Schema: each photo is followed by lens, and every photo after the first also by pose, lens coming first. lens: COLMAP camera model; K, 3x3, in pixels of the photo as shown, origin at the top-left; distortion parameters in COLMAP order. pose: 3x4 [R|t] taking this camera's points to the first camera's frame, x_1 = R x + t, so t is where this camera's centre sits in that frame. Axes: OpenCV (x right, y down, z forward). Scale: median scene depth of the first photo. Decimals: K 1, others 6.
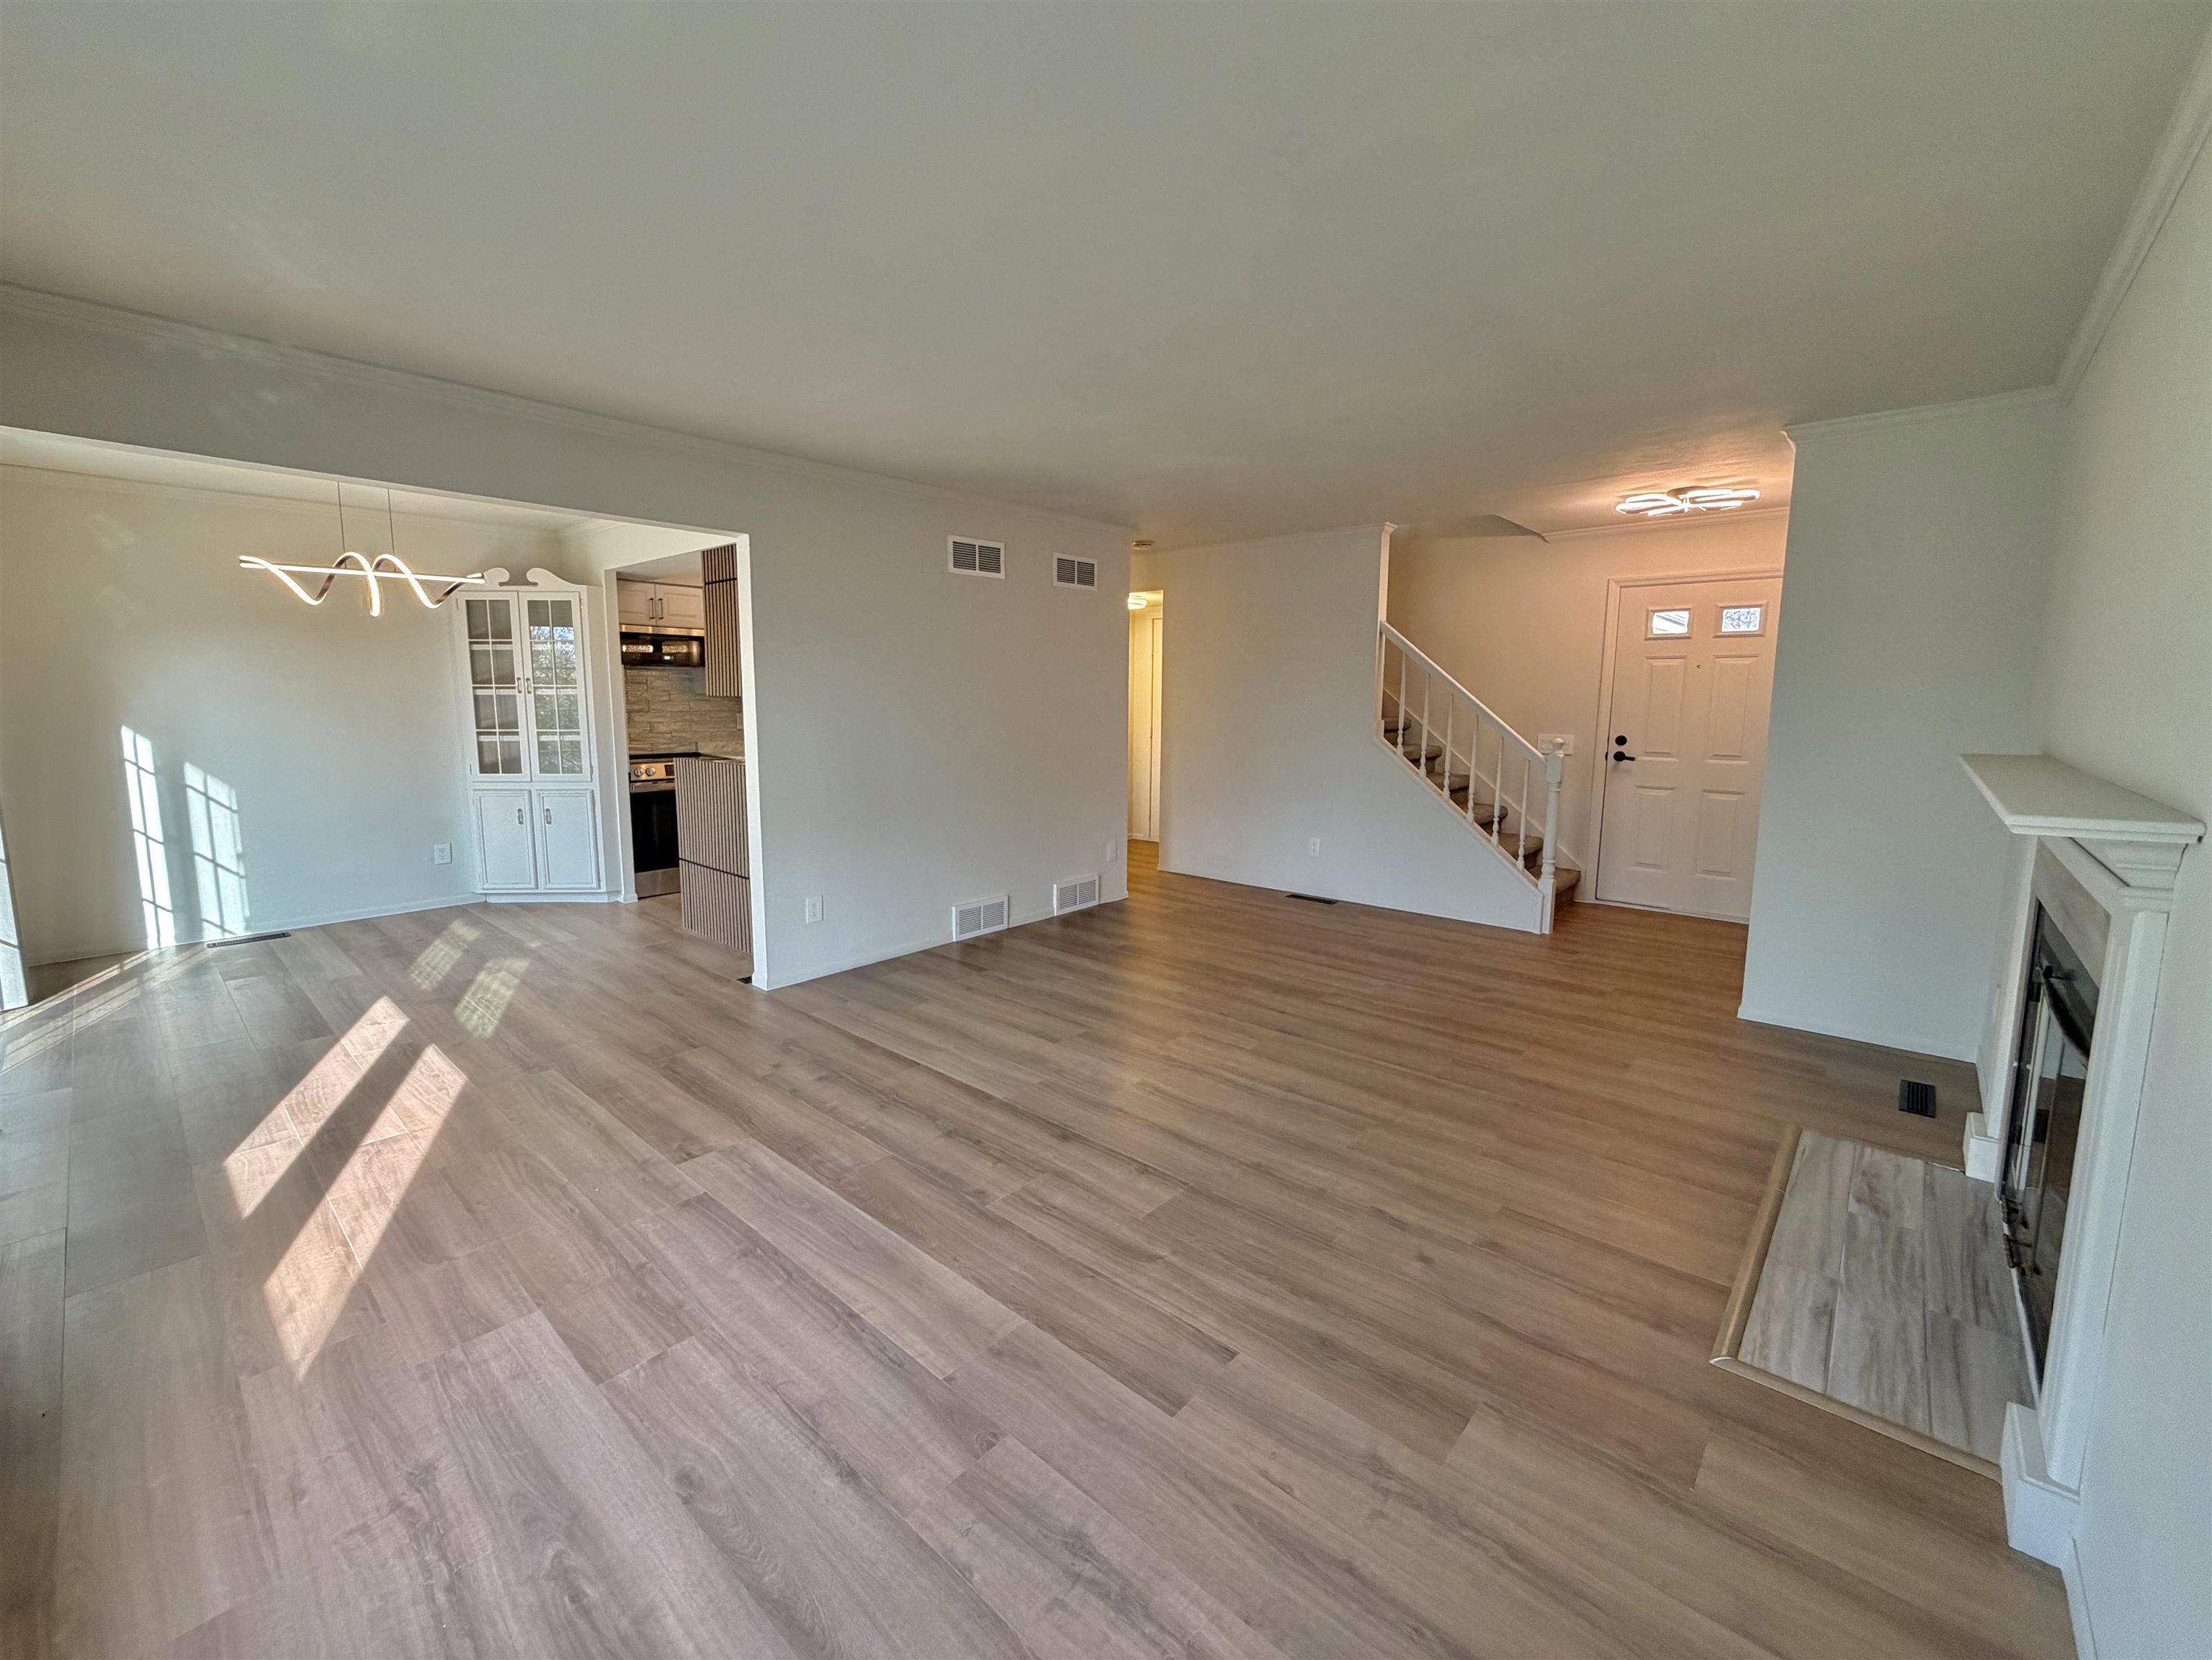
lens RADIAL K [[903.6, 0, 1061.1], [0, 903.6, 808.4], [0, 0, 1]] dist [-0.000301, 0.000034]
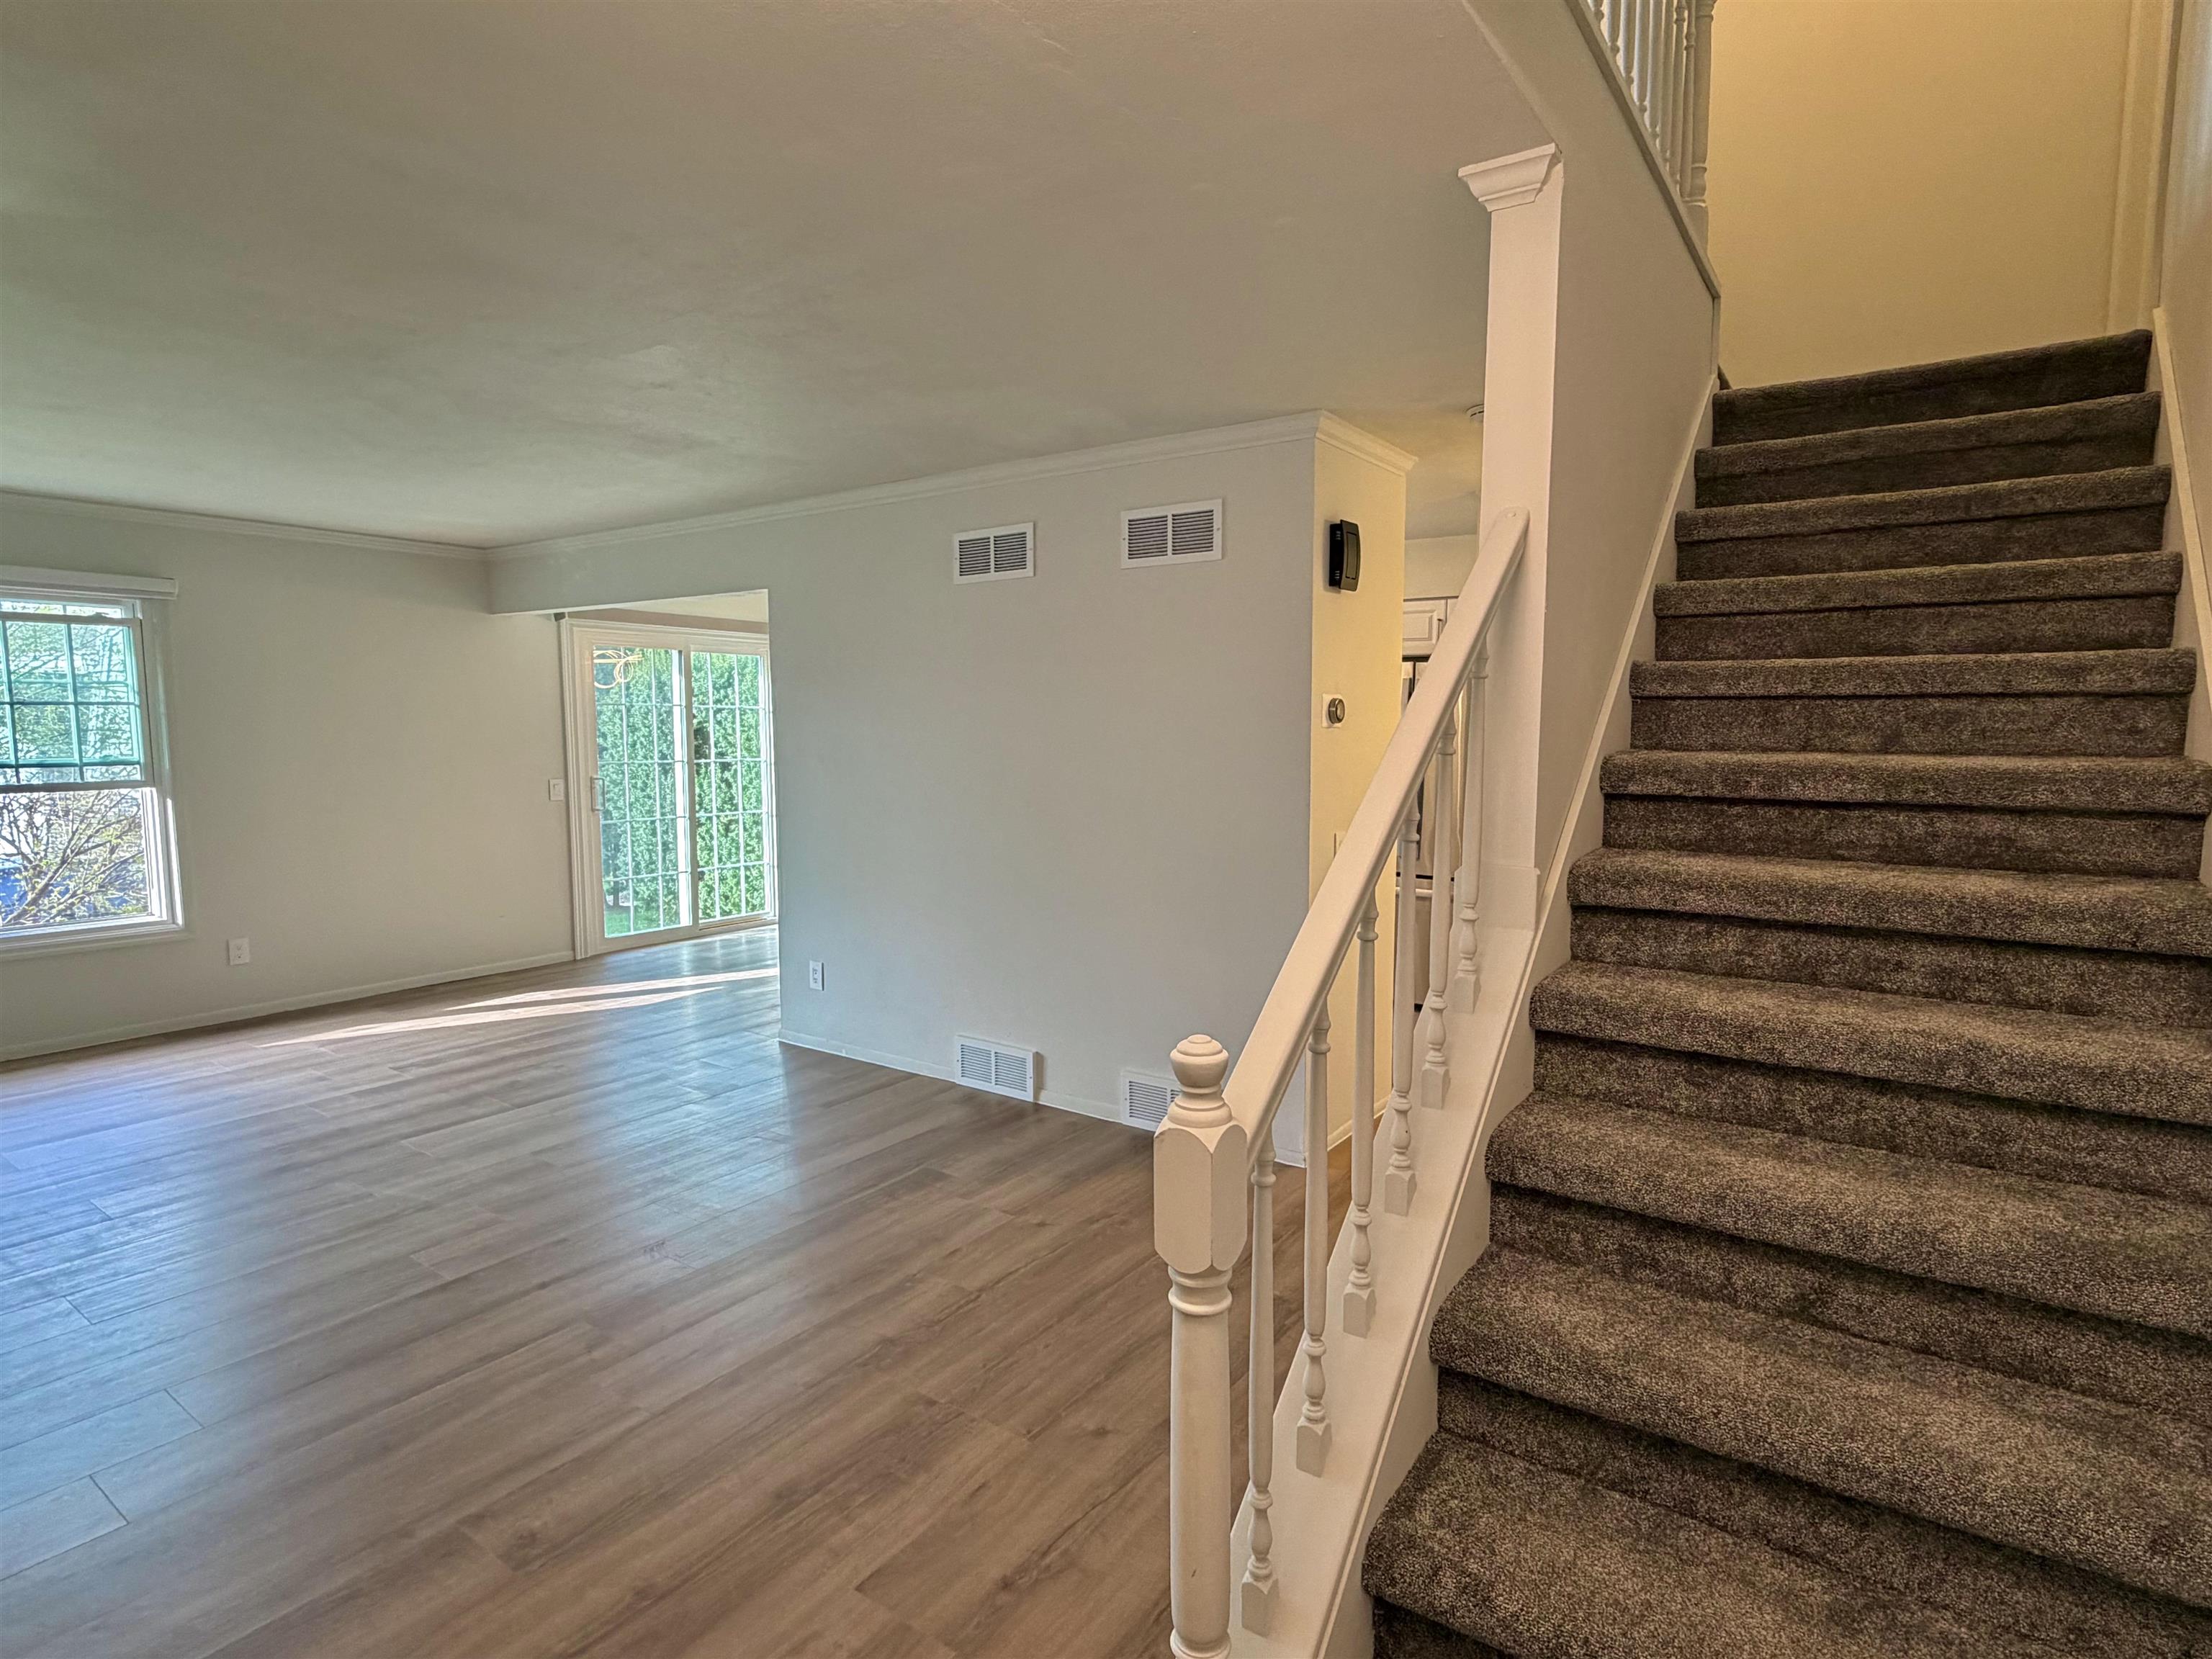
lens RADIAL K [[1144.2, 0, 1095.4], [0, 1144.2, 833.0], [0, 0, 1]] dist [-0.002831, -0.000177]
pose [[0.132735, 0.095253, -0.986564, 1.166650], [-0.124165, 0.989128, 0.078795, -0.206918], [0.983344, 0.112038, 0.143119, 1.399447]]
